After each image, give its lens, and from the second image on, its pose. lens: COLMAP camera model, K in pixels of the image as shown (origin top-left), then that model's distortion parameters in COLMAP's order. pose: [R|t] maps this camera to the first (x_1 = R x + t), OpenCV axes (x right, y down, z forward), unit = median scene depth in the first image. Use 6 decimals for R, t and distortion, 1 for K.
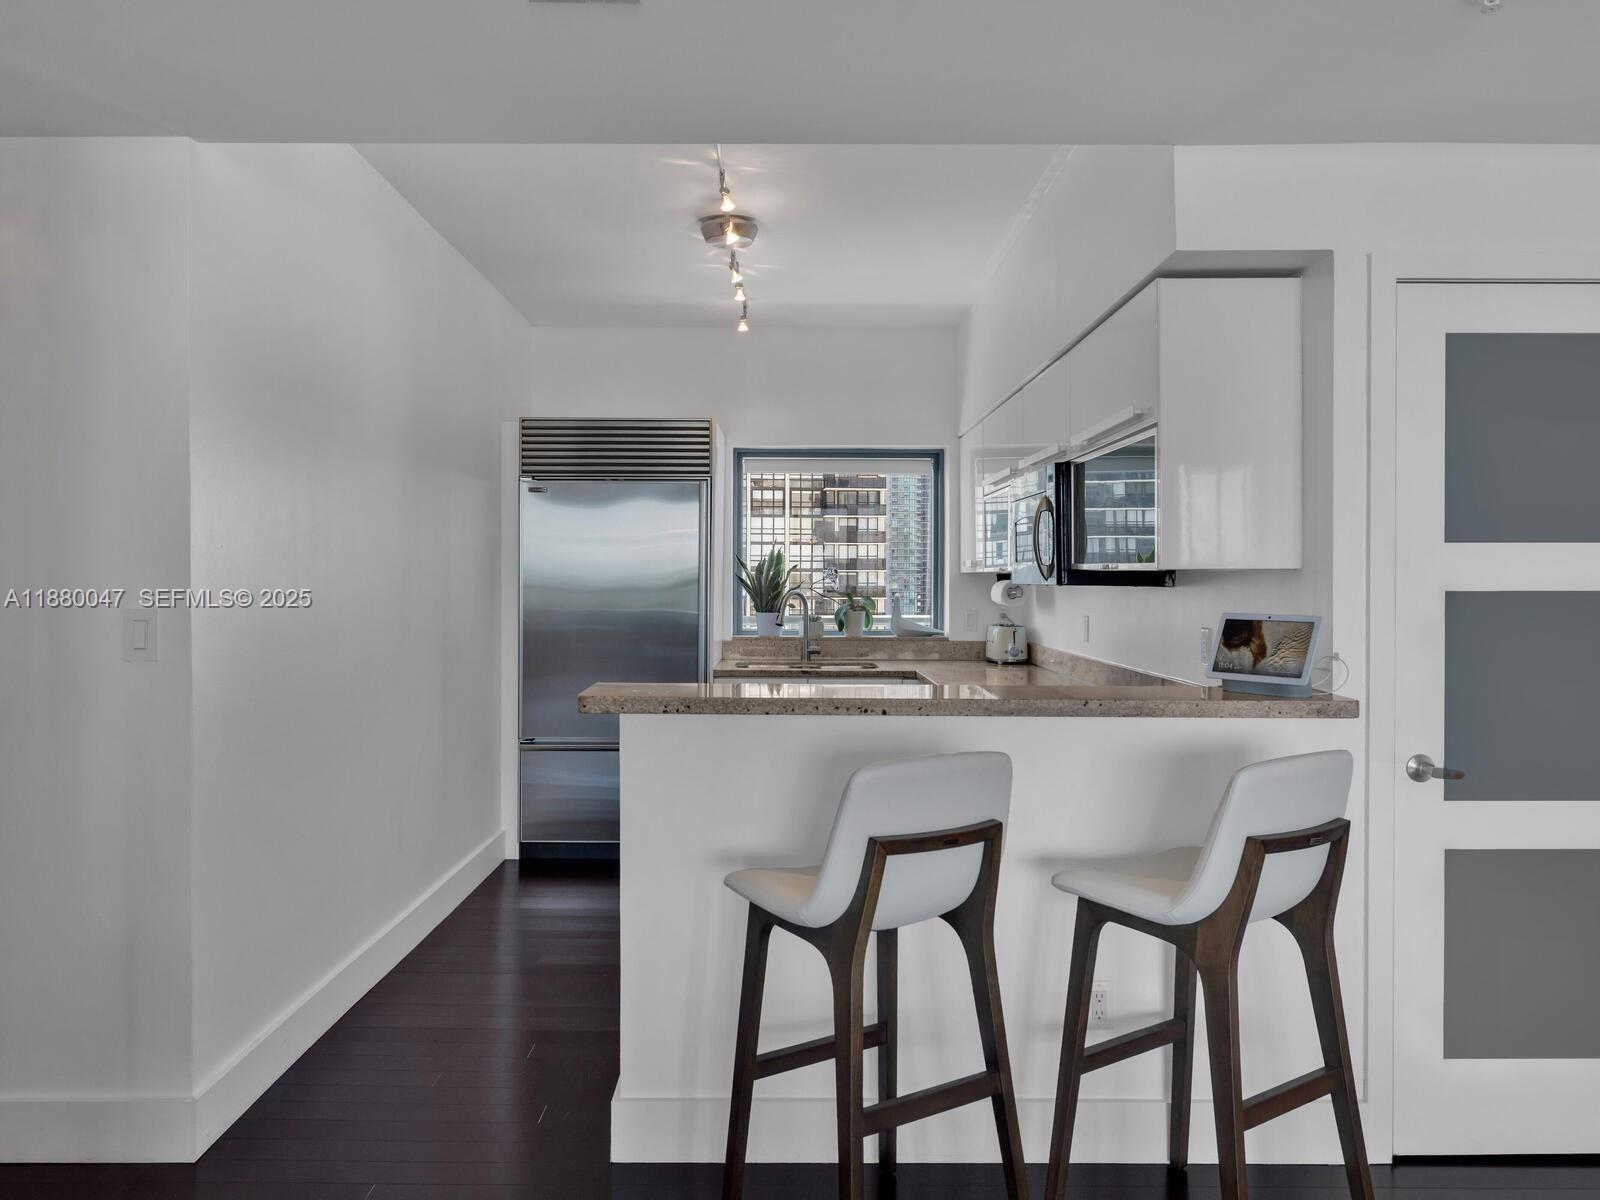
lens RADIAL K [[1429.3, 0, 756.8], [0, 1429.3, 596.4], [0, 0, 1]] dist [-0.001484, -0.001255]
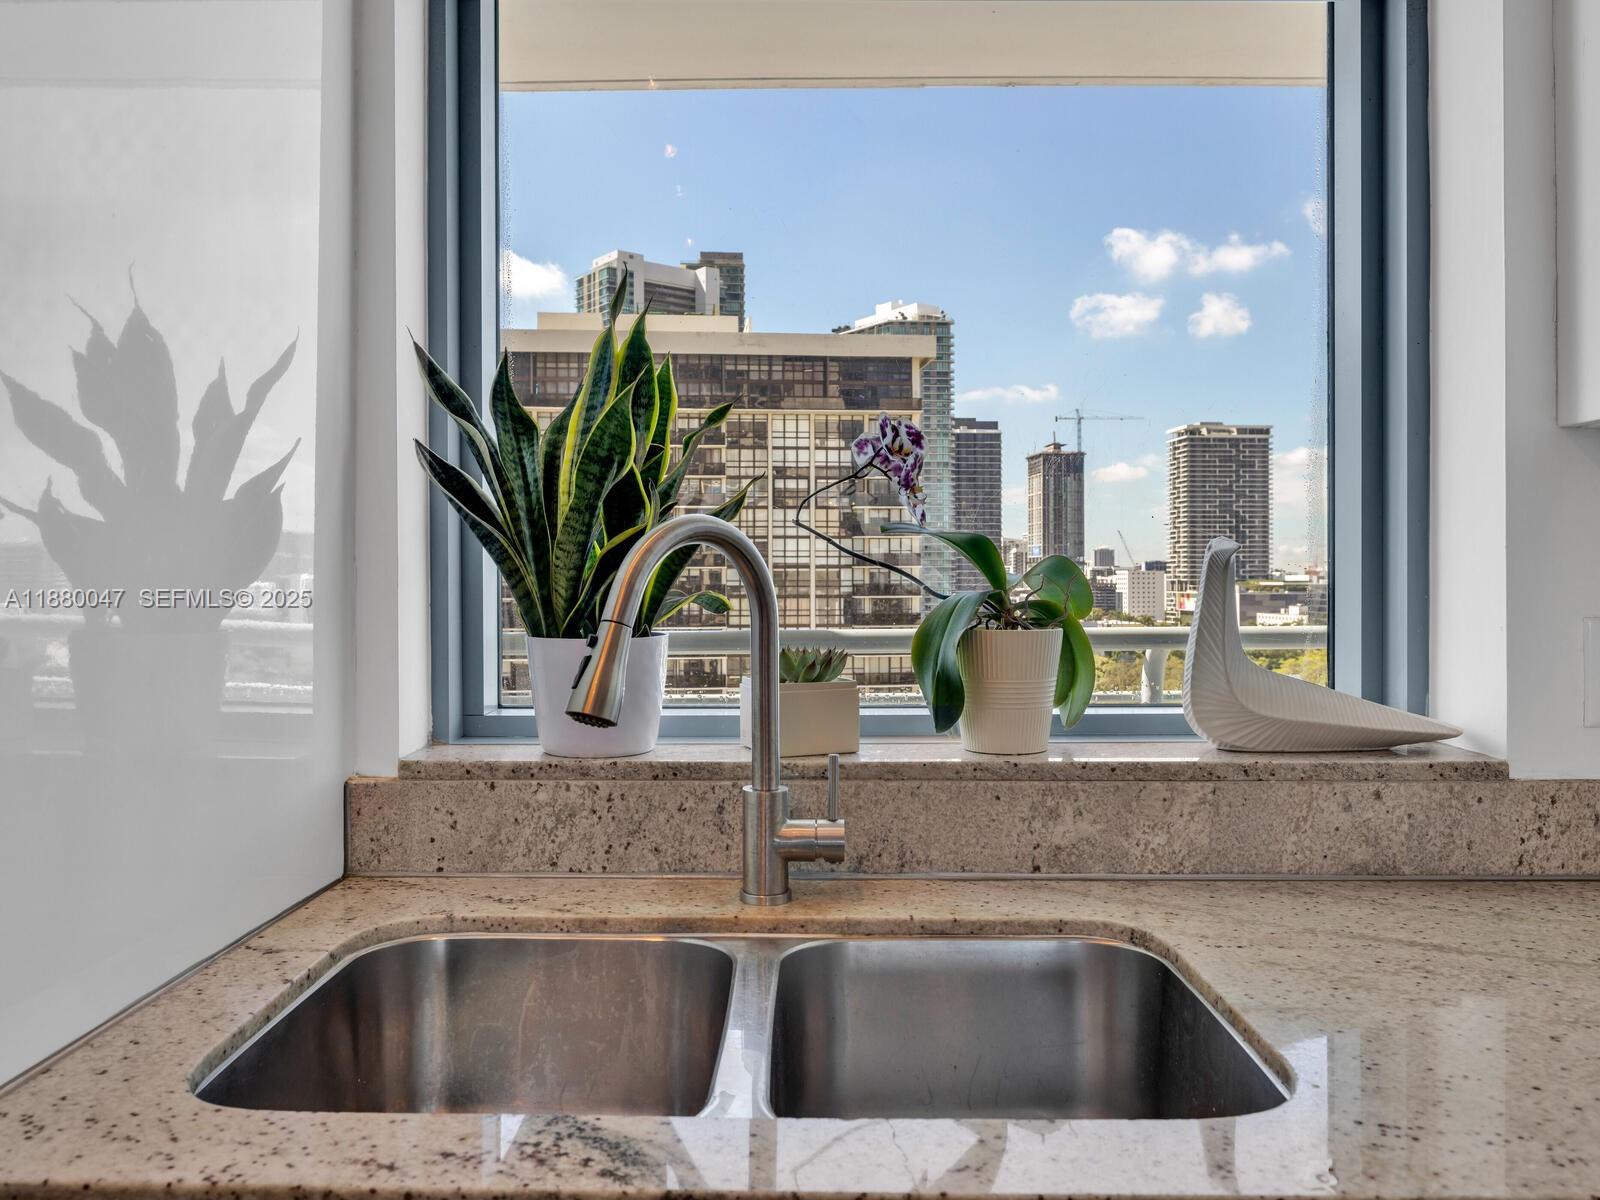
lens RADIAL K [[1429.3, 0, 756.8], [0, 1429.3, 596.4], [0, 0, 1]] dist [-0.001484, -0.001255]
pose [[0.999774, -0.006351, -0.020284, 0.036302], [0.006343, 0.999980, -0.000464, 0.005682], [0.020286, 0.000335, 0.999794, 0.795598]]
